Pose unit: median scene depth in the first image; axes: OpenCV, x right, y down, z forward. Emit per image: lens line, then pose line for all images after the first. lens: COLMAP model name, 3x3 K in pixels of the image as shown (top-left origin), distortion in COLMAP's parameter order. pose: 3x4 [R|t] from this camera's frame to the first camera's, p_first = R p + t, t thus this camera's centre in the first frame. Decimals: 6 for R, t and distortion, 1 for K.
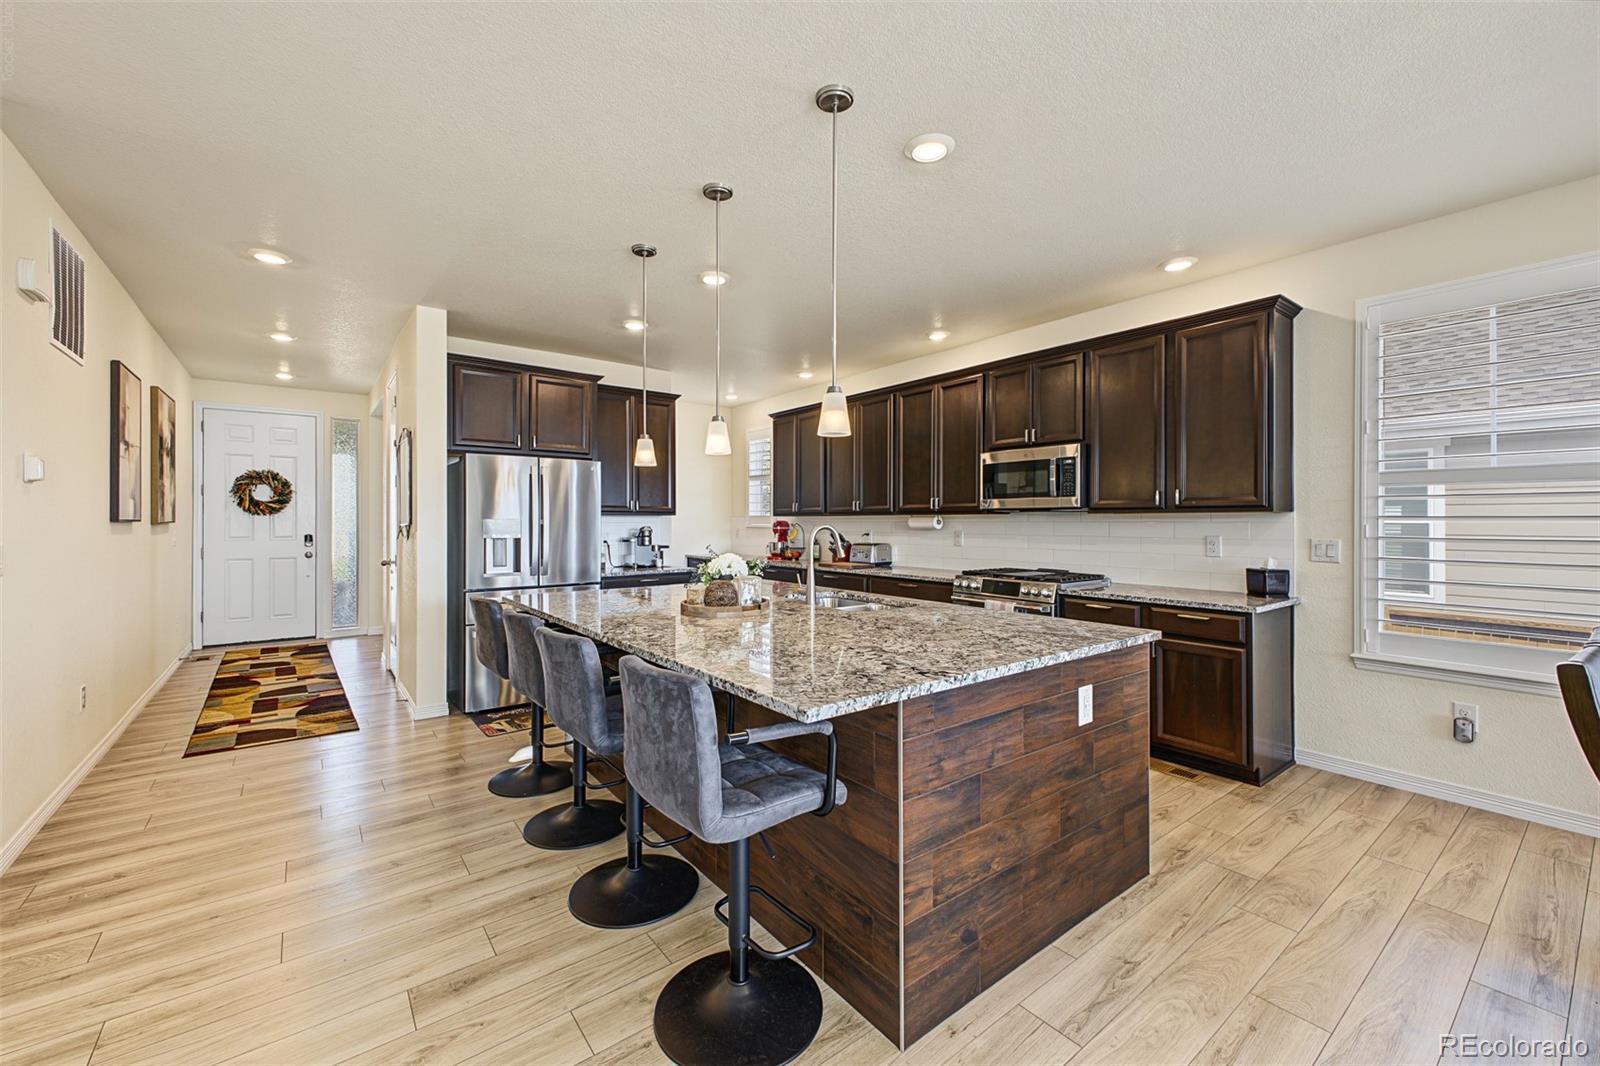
lens RADIAL K [[638.7, 0, 804.4], [0, 638.7, 524.1], [0, 0, 1]] dist [0.016635, -0.005290]
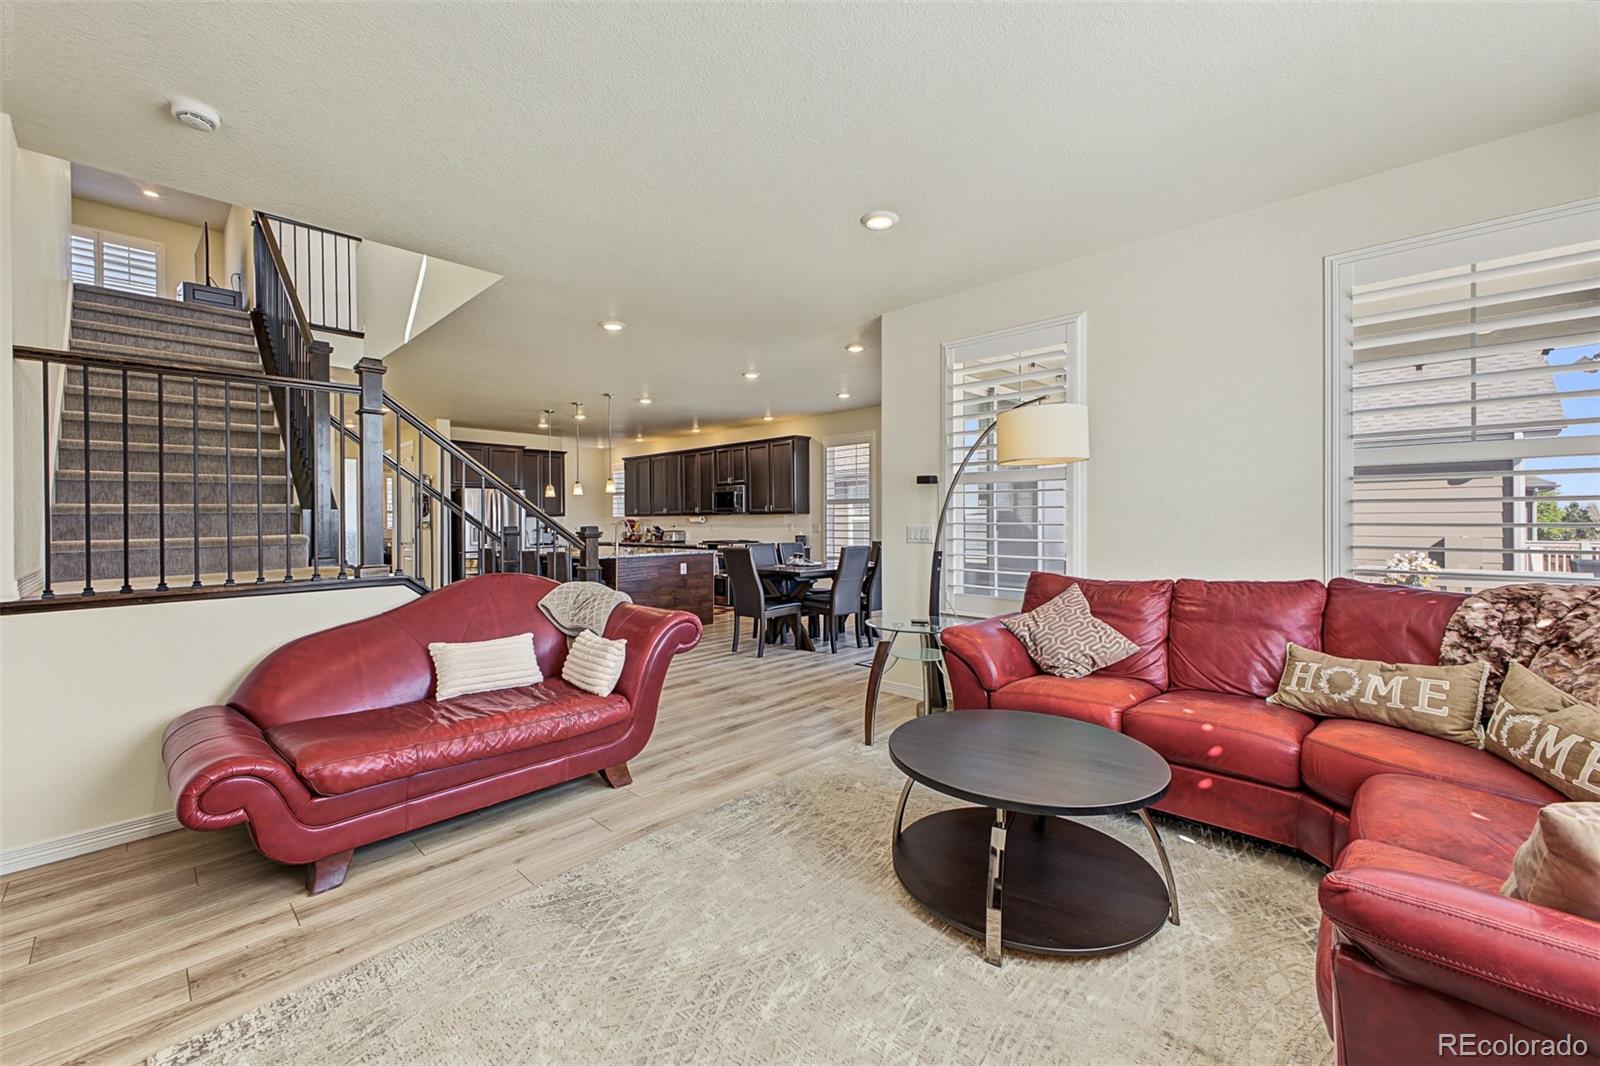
lens RADIAL K [[638.7, 0, 807.9], [0, 638.7, 525.3], [0, 0, 1]] dist [0.016635, -0.005290]
pose [[0.988379, -0.005773, 0.151902, 0.269100], [0.005879, 0.999983, -0.000247, 0.021421], [-0.151898, 0.001137, 0.988396, -1.208406]]
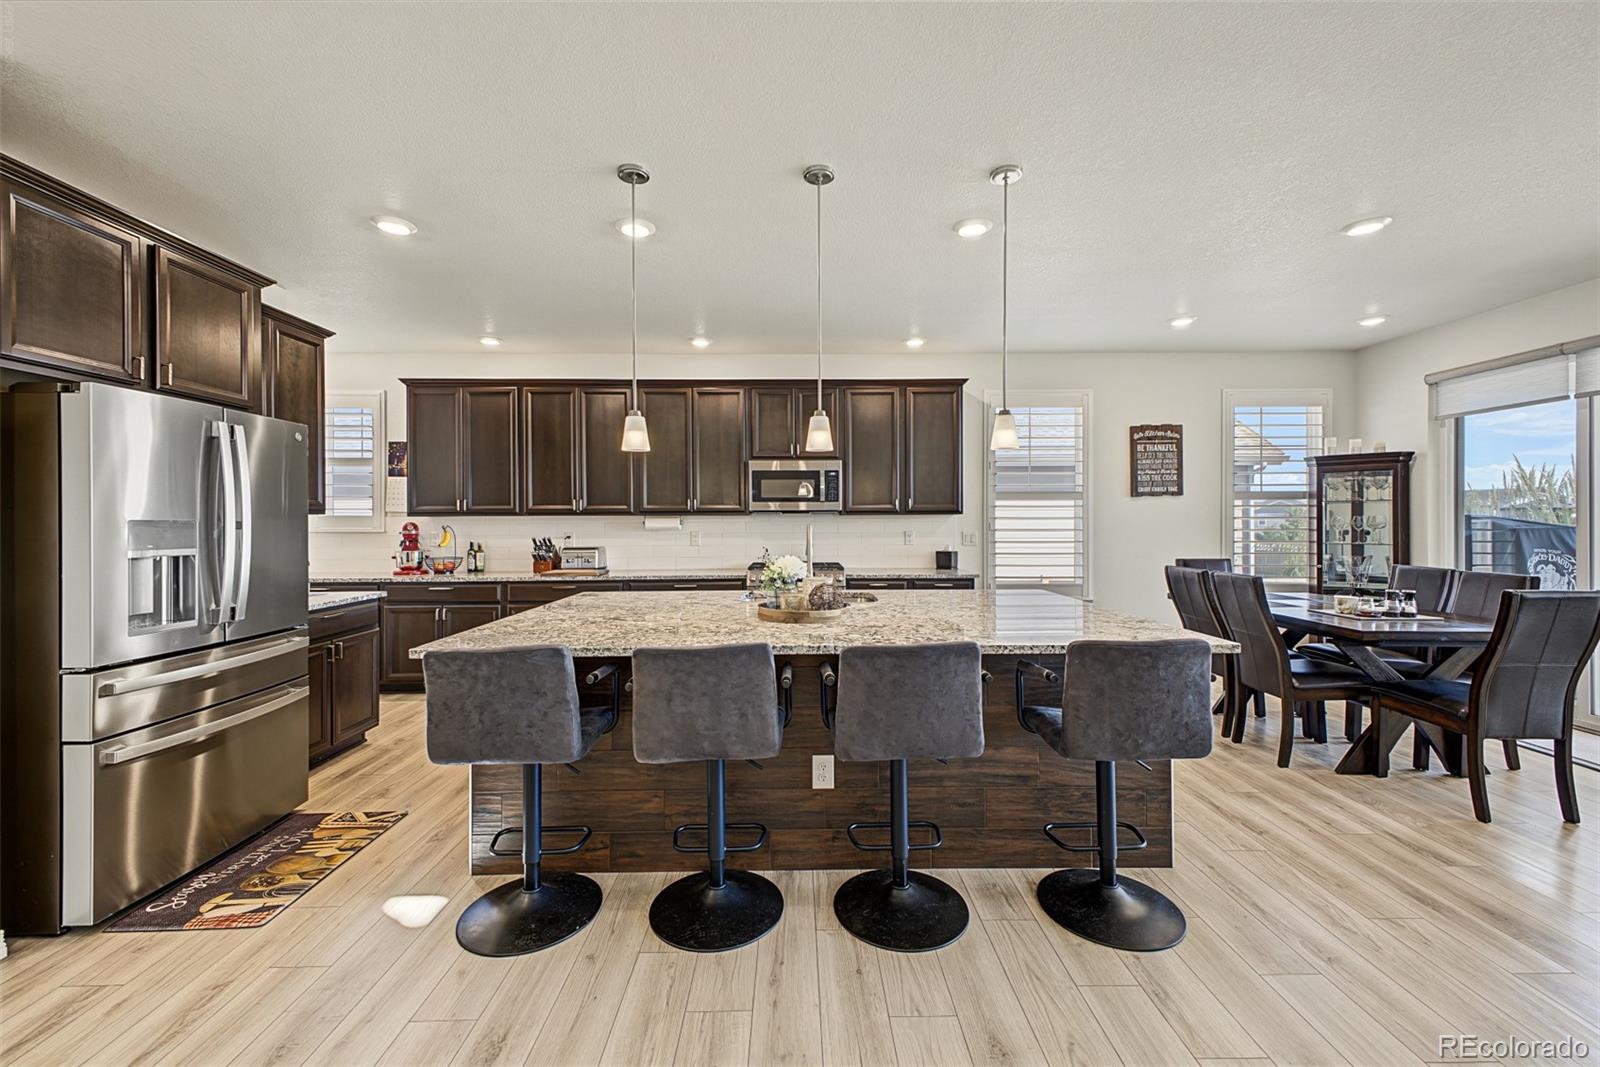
lens RADIAL K [[638.7, 0, 805.1], [0, 638.7, 525.5], [0, 0, 1]] dist [0.016635, -0.005290]
pose [[0.606276, -0.006653, 0.795227, -0.544270], [0.008105, 0.999965, 0.002186, 0.000153], [-0.795213, 0.005120, 0.606308, 0.264389]]
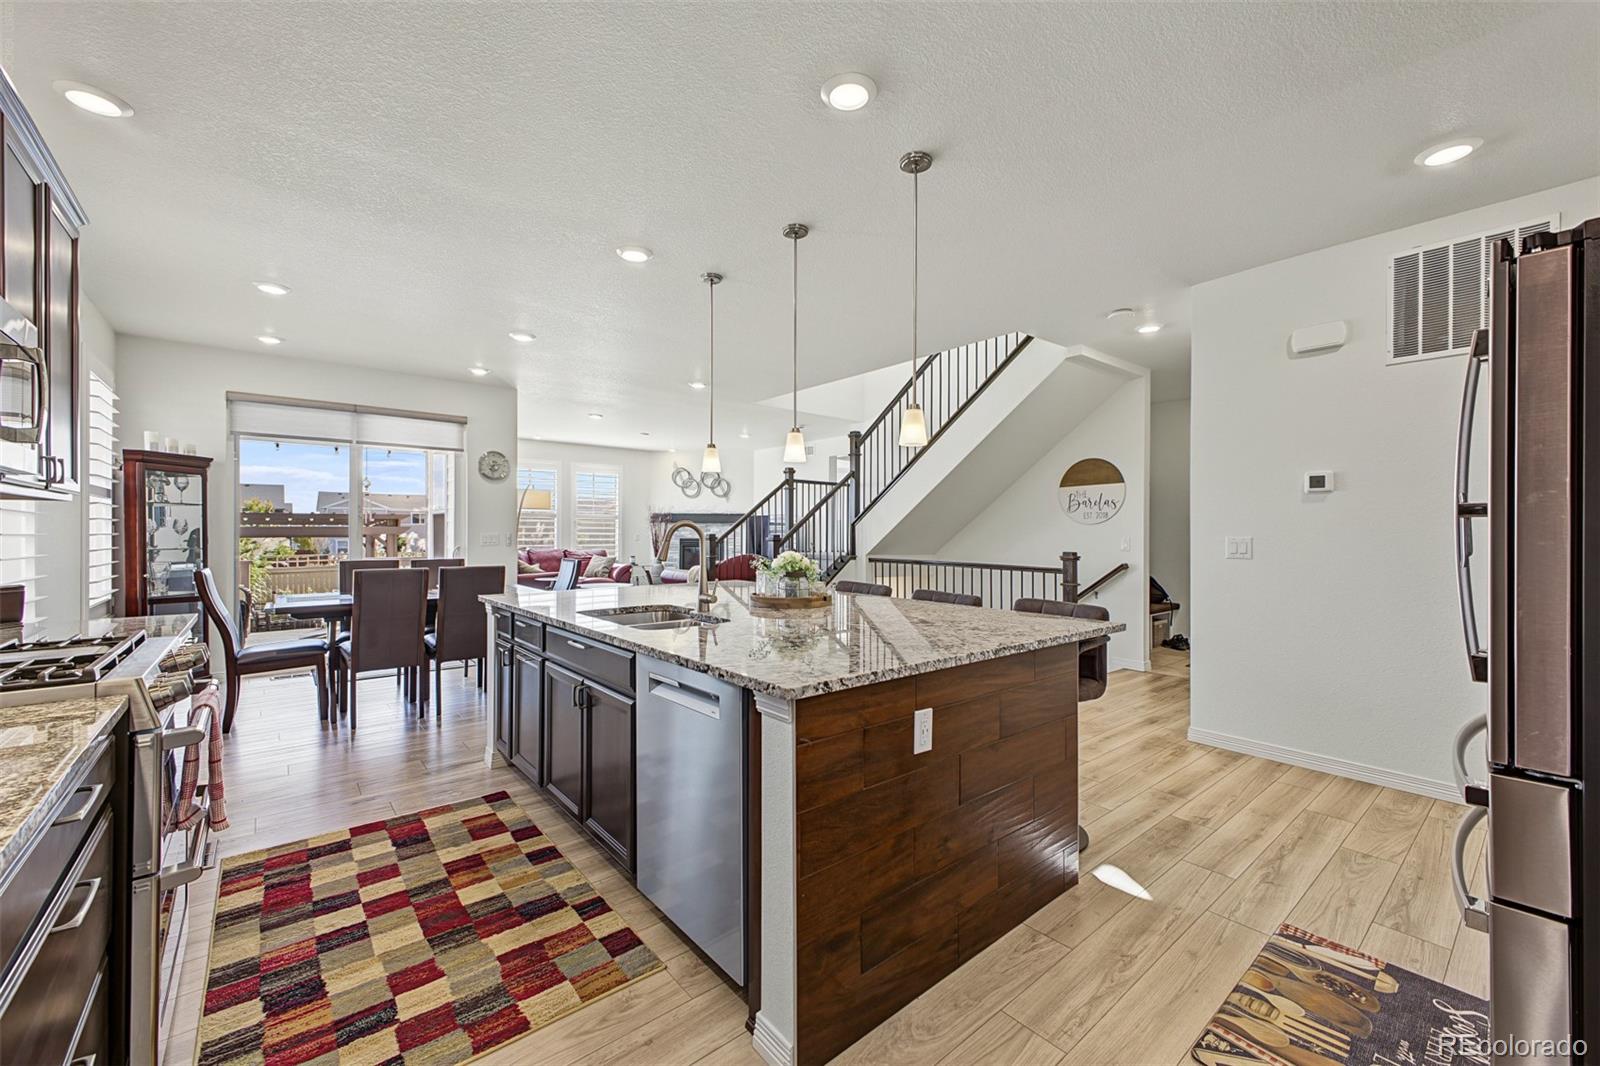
lens RADIAL K [[638.7, 0, 802.5], [0, 638.7, 536.3], [0, 0, 1]] dist [0.016635, -0.005290]
pose [[-0.999471, -0.004972, -0.032143, -0.066371], [-0.005200, 0.999962, 0.007015, 0.009933], [0.032107, 0.007179, -0.999459, 1.284090]]
